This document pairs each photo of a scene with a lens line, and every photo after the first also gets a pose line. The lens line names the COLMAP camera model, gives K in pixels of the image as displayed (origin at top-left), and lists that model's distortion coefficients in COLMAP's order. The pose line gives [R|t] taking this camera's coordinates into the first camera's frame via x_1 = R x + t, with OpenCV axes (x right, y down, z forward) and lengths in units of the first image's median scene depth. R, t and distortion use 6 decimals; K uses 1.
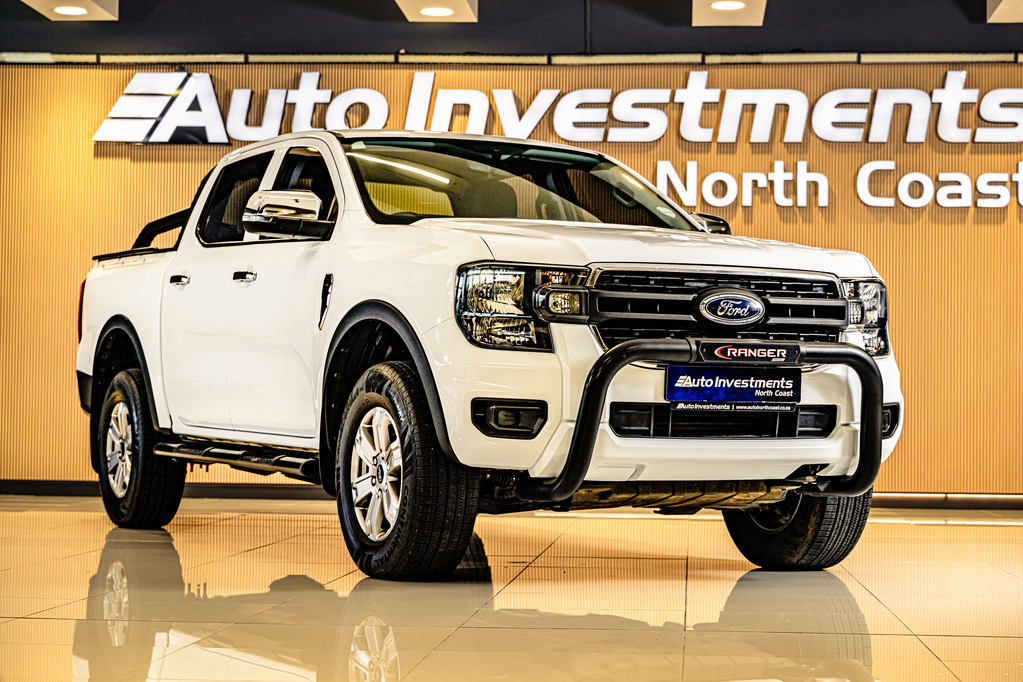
lens RADIAL K [[2148.3, 0, 511.5], [0, 2148.3, 341.0], [0, 0, 1]] dist [0.014232, -0.145838]
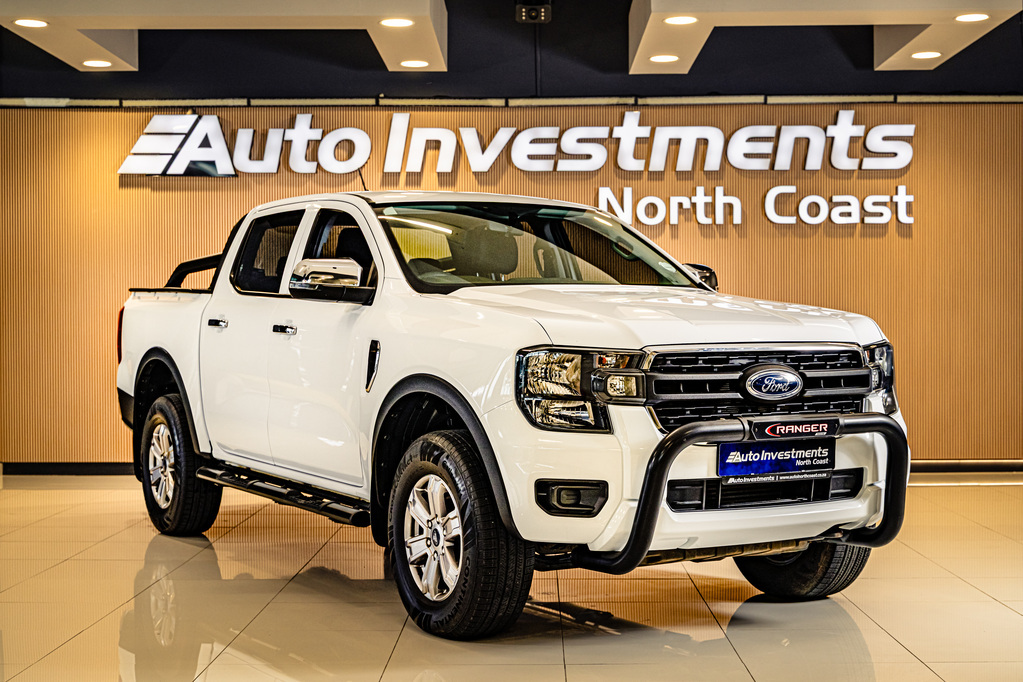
lens RADIAL K [[1581.9, 0, 511.5], [0, 1581.9, 341.0], [0, 0, 1]] dist [0.008665, 0.000043]
pose [[0.997536, -0.017003, 0.068059, -0.053692], [0.013942, 0.998881, 0.045202, -0.049836], [-0.068751, -0.044142, 0.996657, 0.157759]]
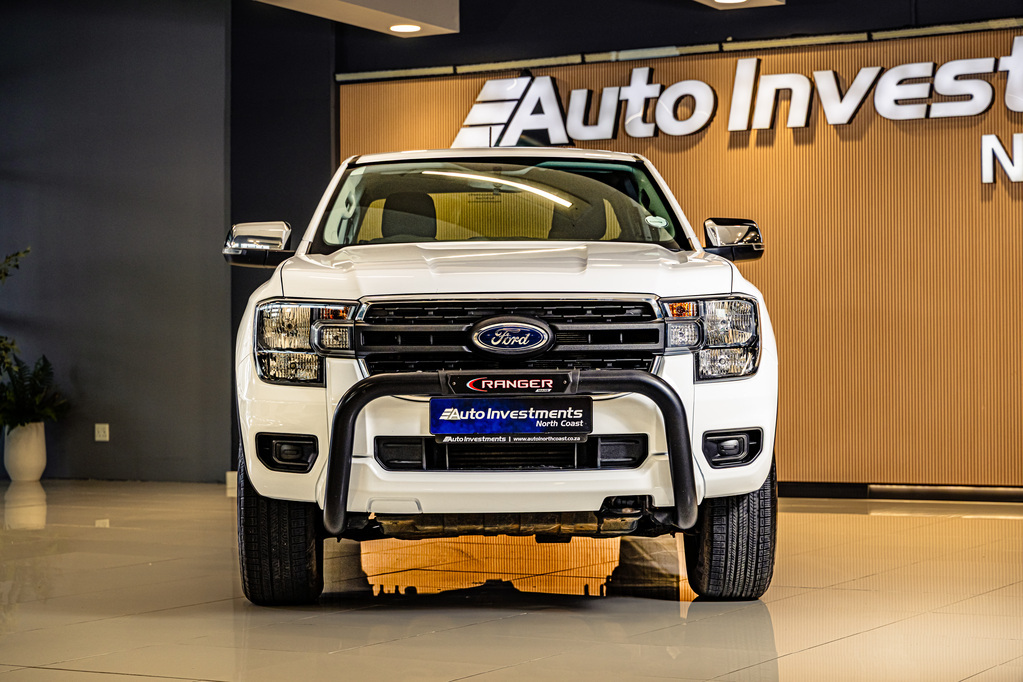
lens RADIAL K [[2148.3, 0, 511.5], [0, 2148.3, 341.0], [0, 0, 1]] dist [0.014232, -0.145838]
pose [[0.909905, -0.023521, -0.414150, 0.342253], [0.032411, 0.999370, 0.014449, -0.018603], [0.413549, -0.026570, 0.910094, 0.079200]]
